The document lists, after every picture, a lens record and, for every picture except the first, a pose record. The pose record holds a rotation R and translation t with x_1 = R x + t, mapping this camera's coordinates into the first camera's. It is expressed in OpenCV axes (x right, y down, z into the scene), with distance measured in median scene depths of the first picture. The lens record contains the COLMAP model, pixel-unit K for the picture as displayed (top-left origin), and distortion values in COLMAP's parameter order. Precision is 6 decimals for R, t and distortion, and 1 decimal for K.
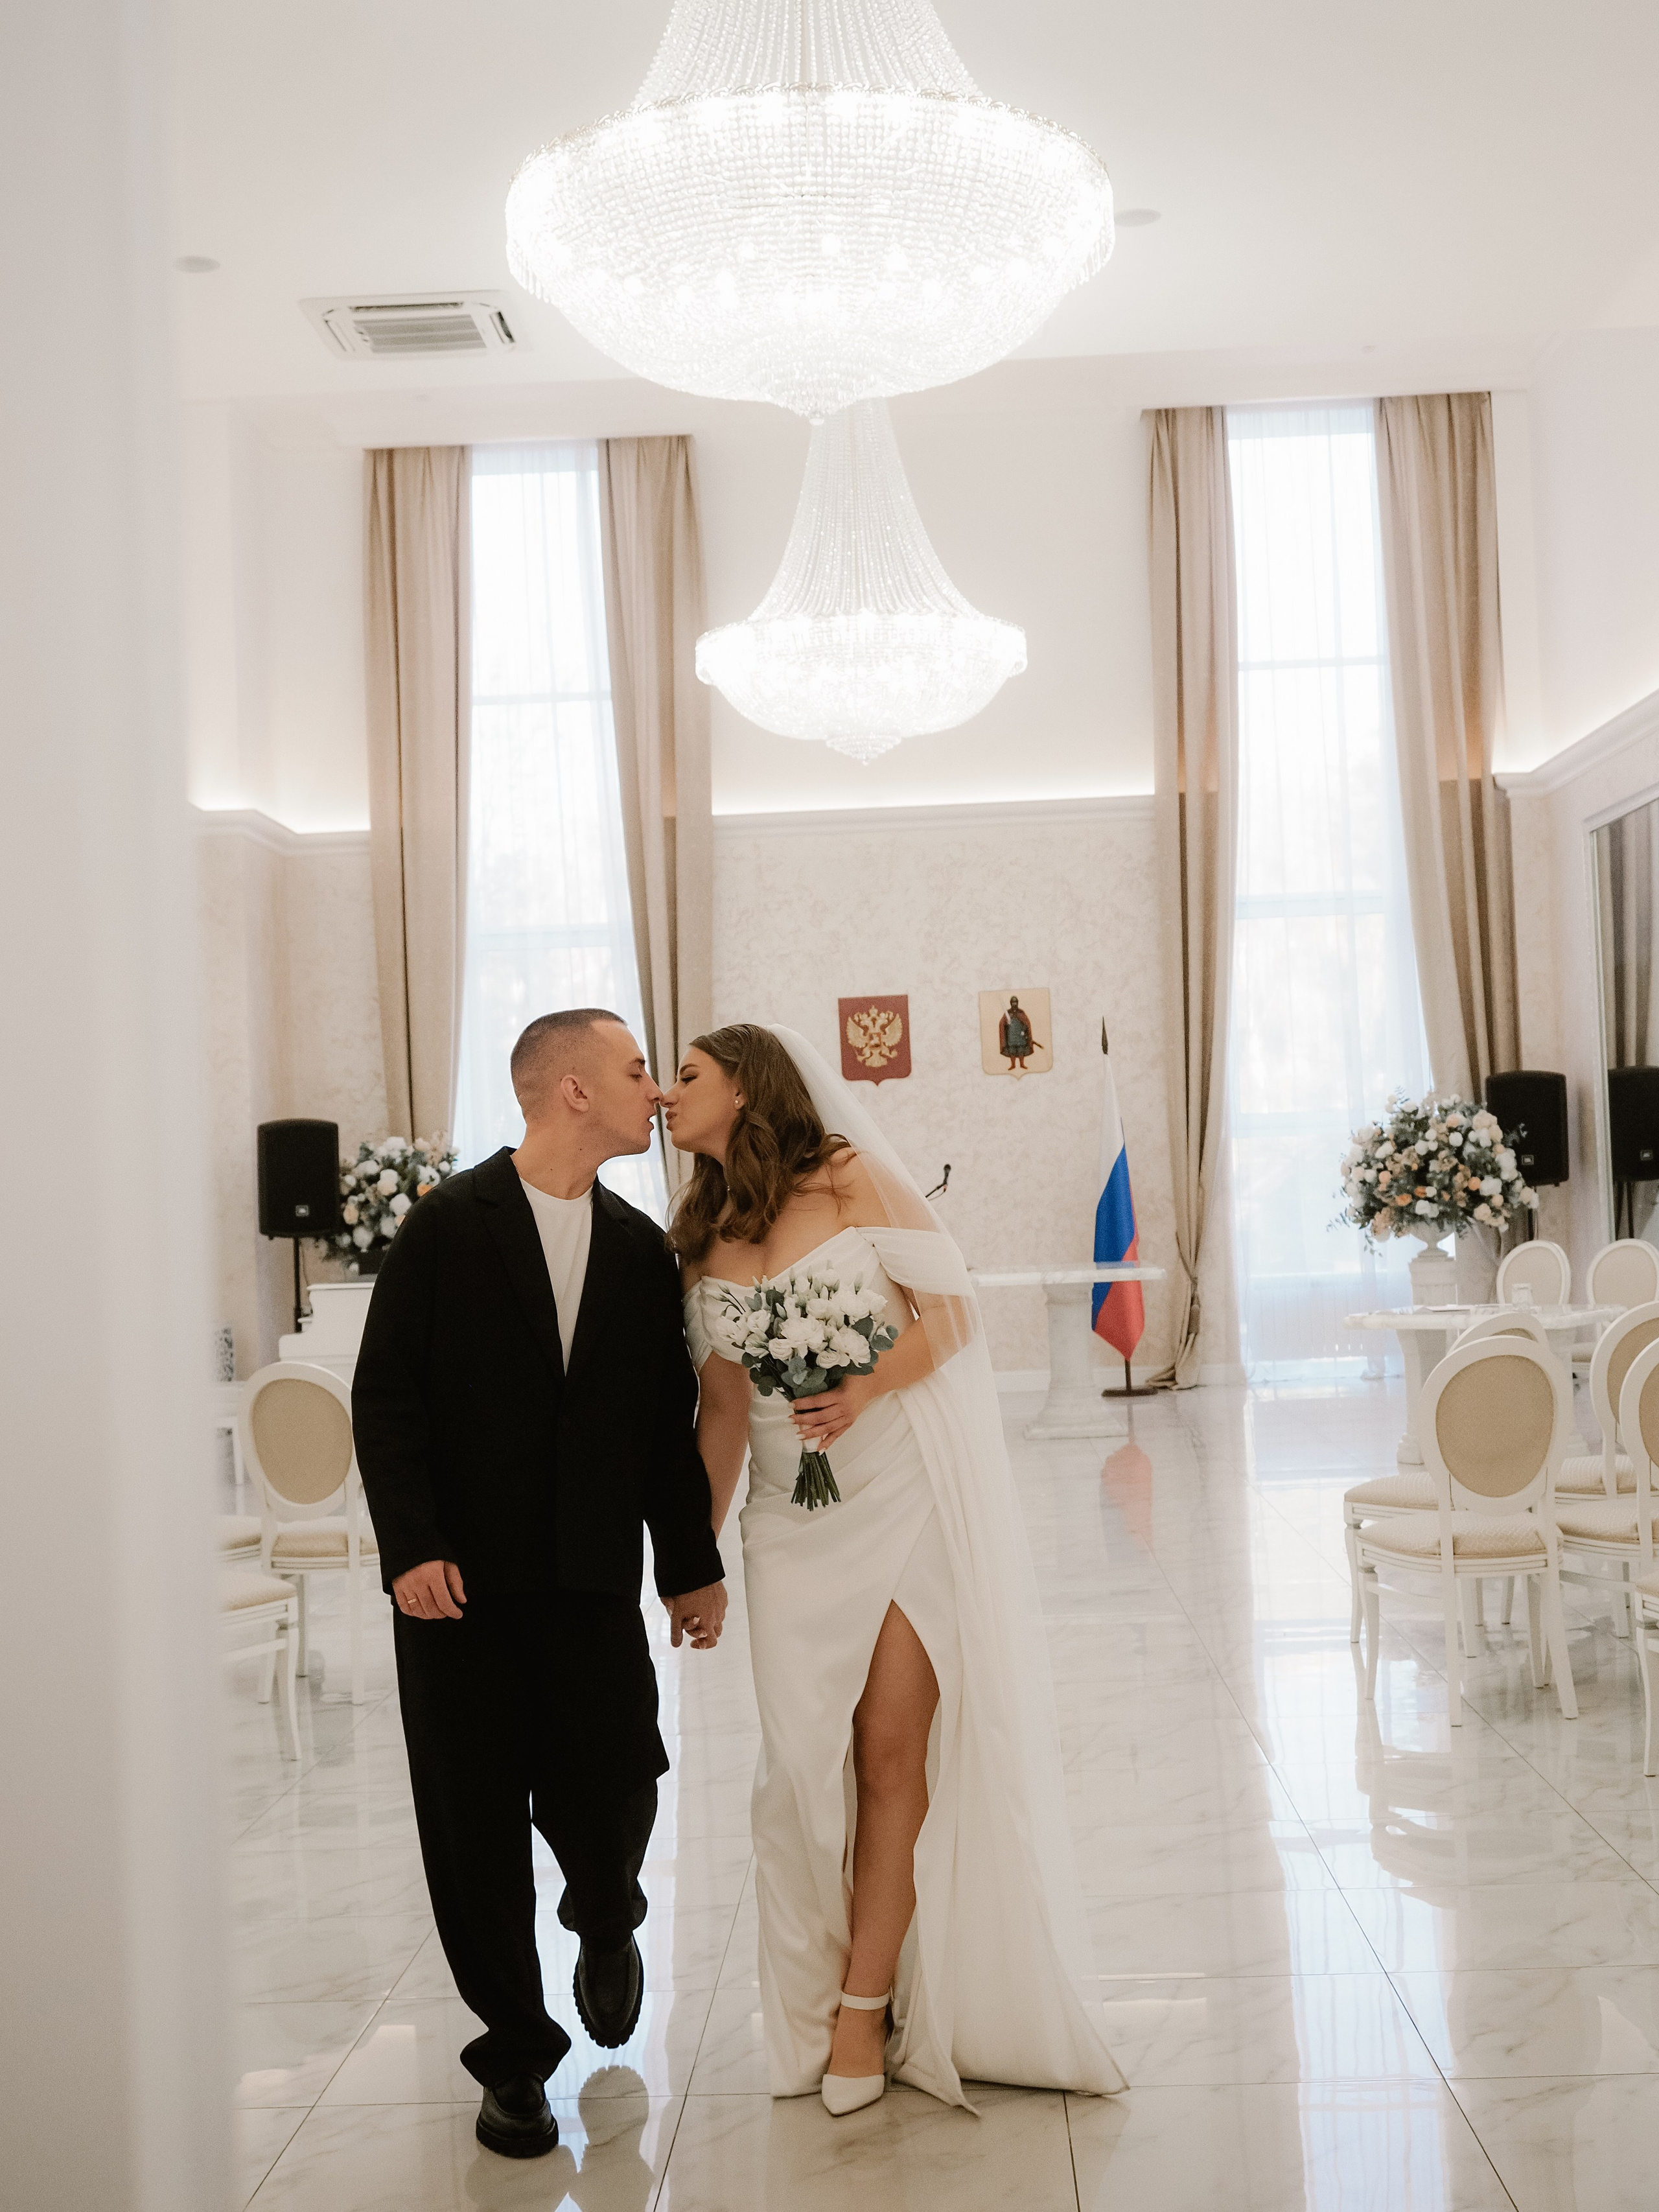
lens RADIAL K [[3043.9, 0, 829.5], [0, 3043.9, 1106.0], [0, 0, 1]] dist [0.003311, -0.003018]
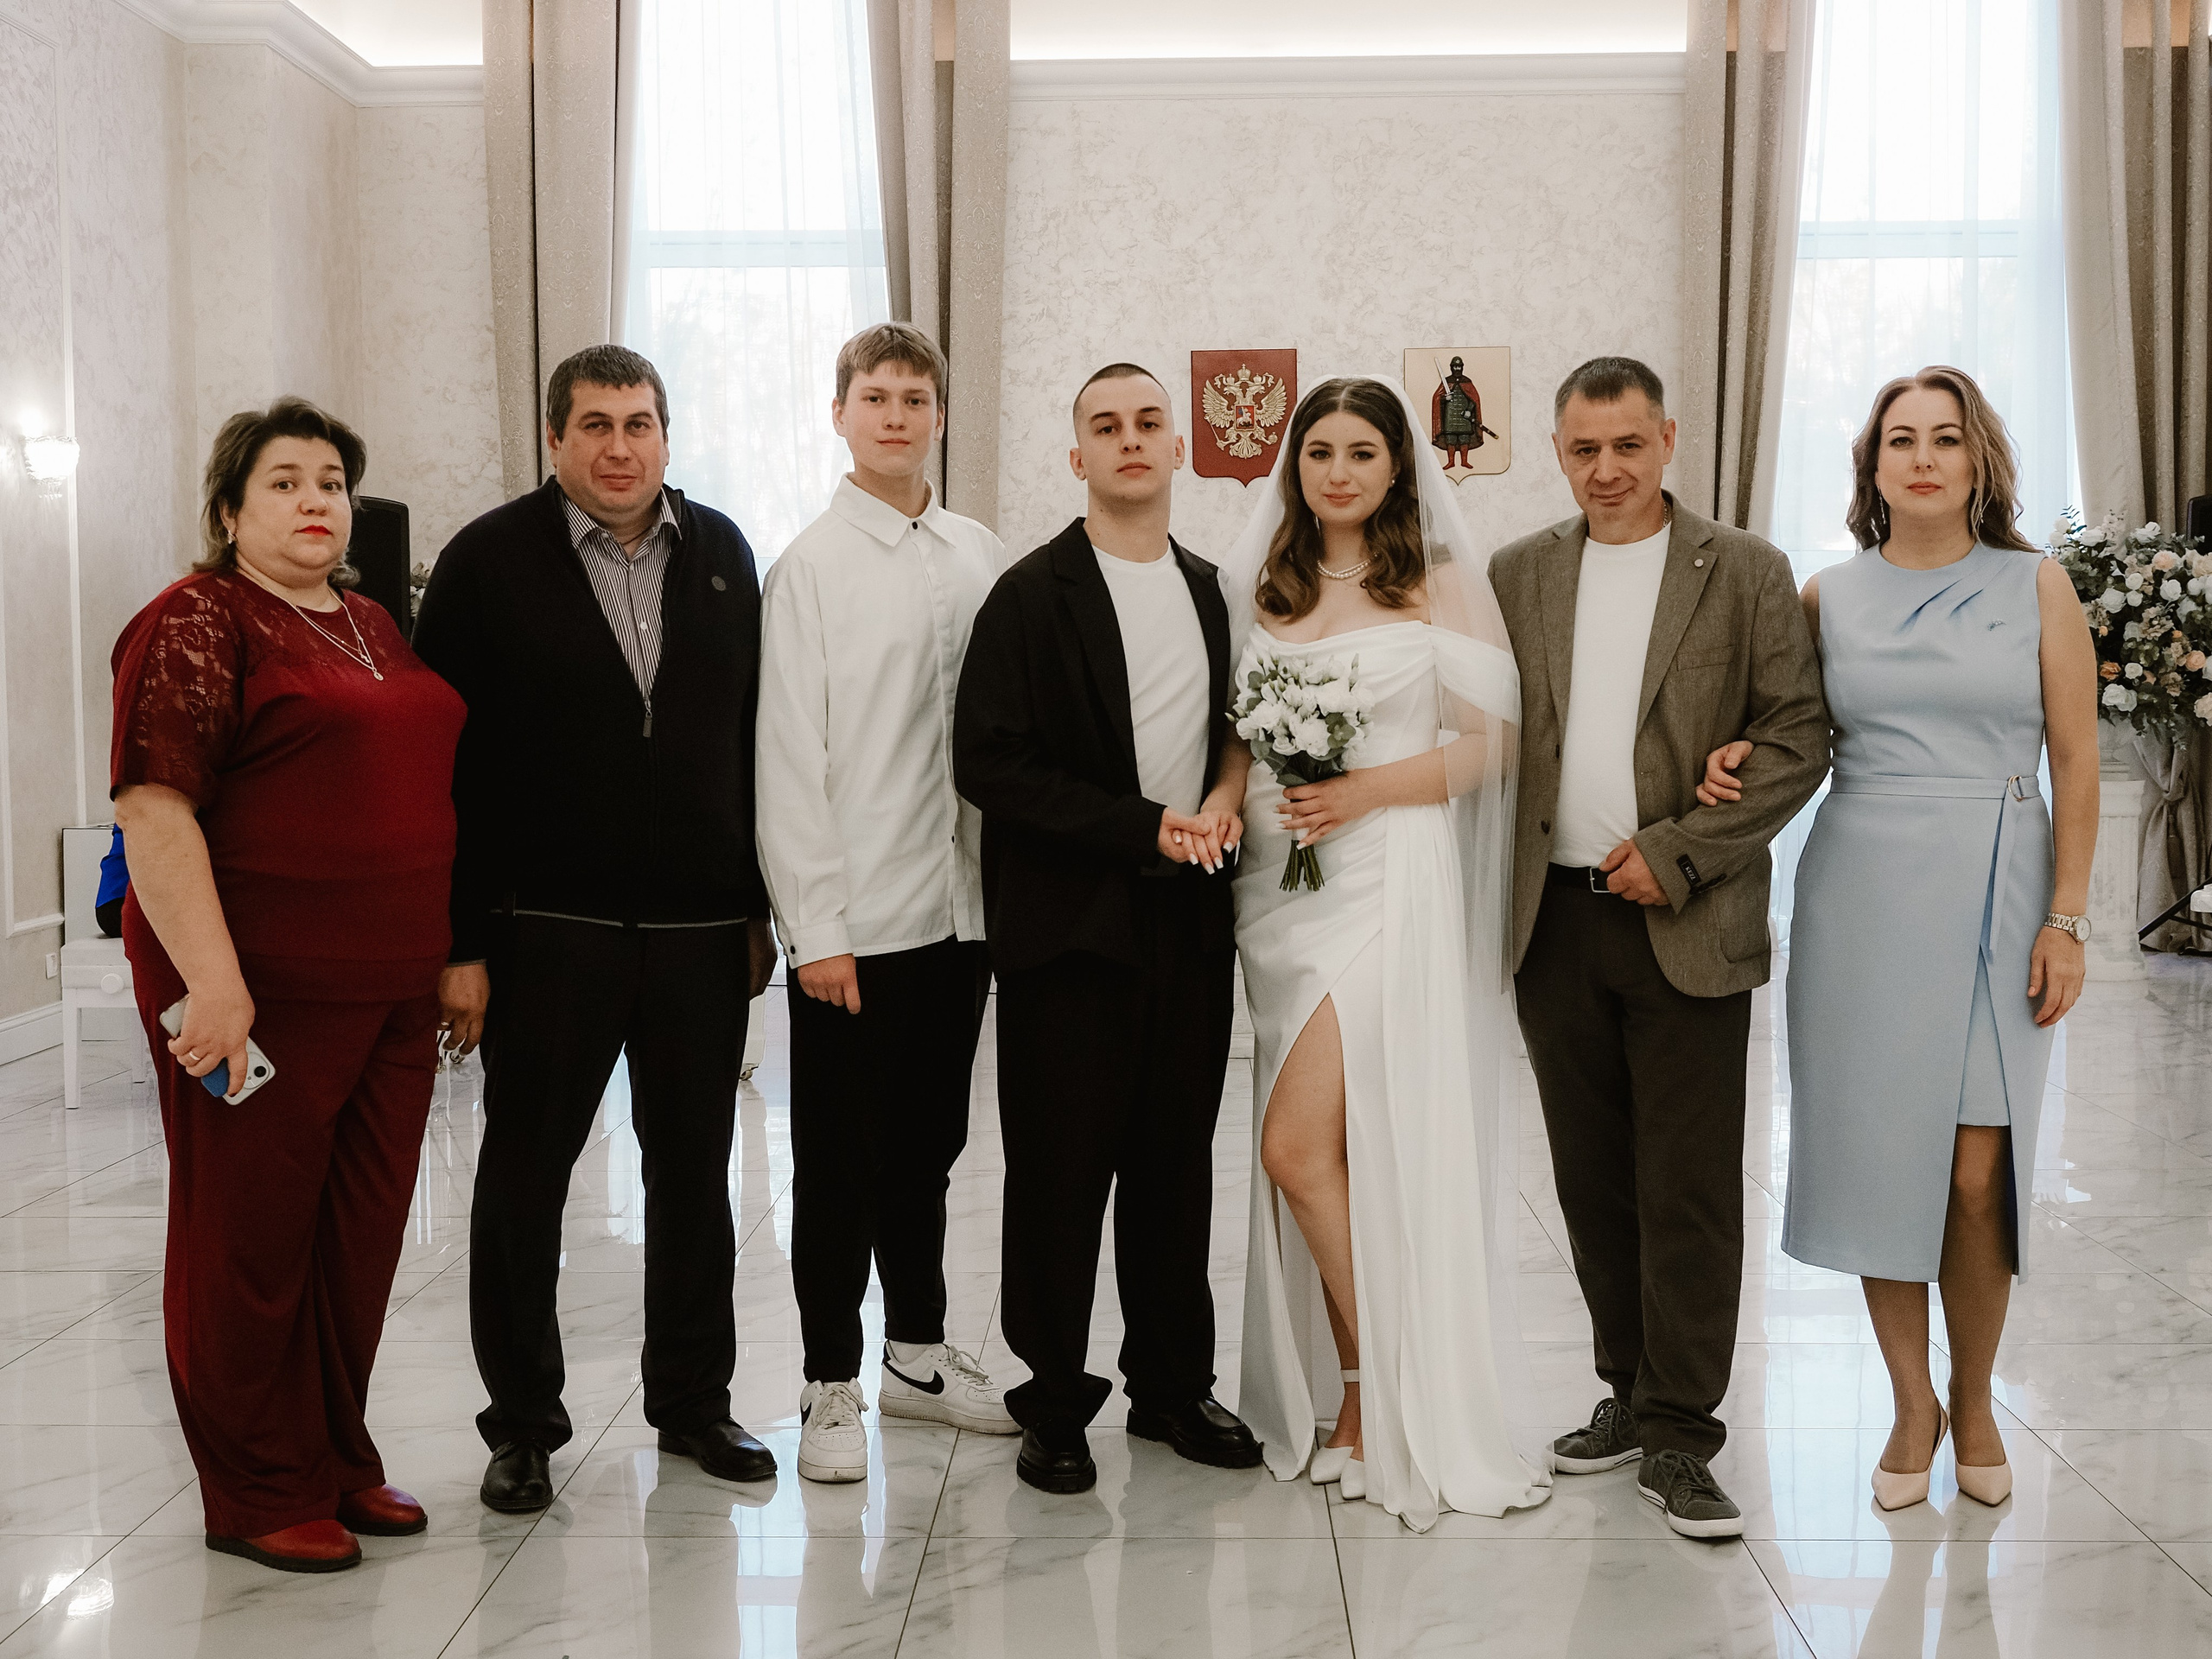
lens RADIAL K [[2924.6, 0, 1106.0], [0, 2924.6, 829.5], [0, 0, 1]] dist [0.011731, 0.005622]
pose [[0.999291, 0.032140, 0.019587, -0.025157], [-0.033637, 0.996094, 0.081641, 0.017108], [-0.016886, -0.082242, 0.996469, 0.364152]]
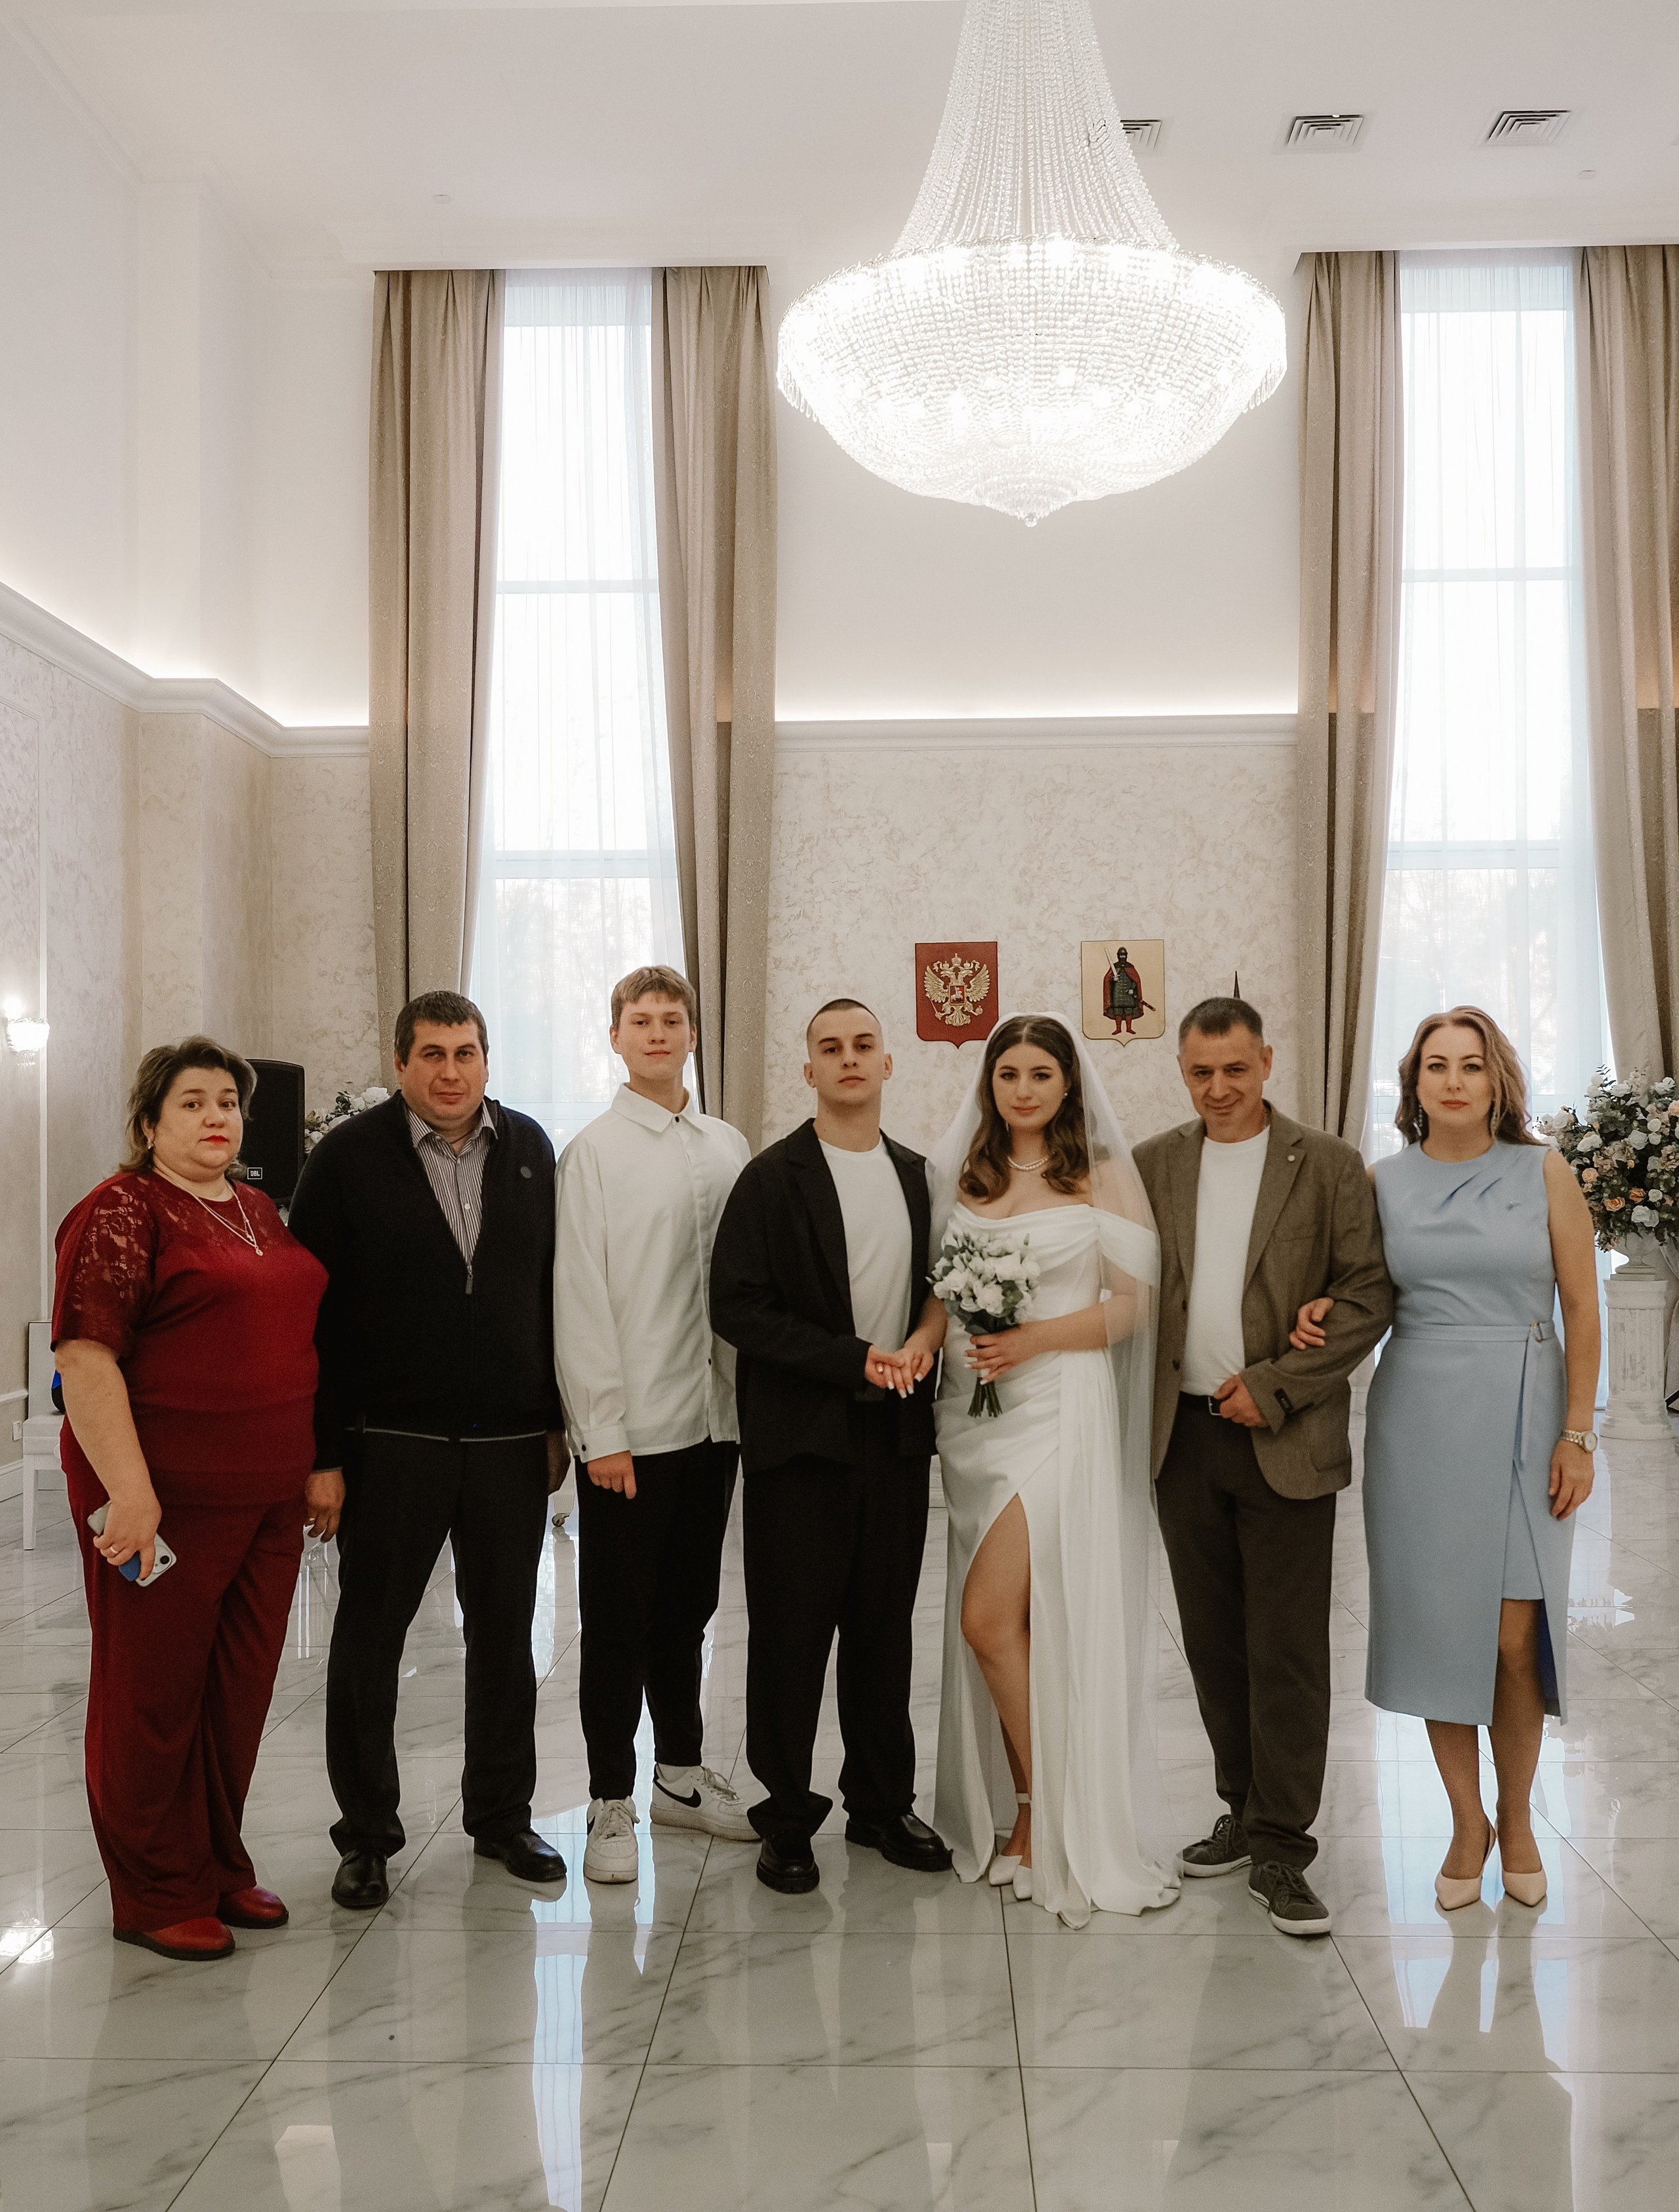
lens RADIAL K [[2307.8, 0, 837.3], [0, 2307.8, 1123.0], [0, 0, 1]] dist [0.017531, -0.017672]
pose [[0.999444, 0.032665, 0.006702, -0.021953], [-0.032730, 0.999416, 0.009791, 0.009301], [-0.006378, -0.010005, 0.999930, 0.360642]]
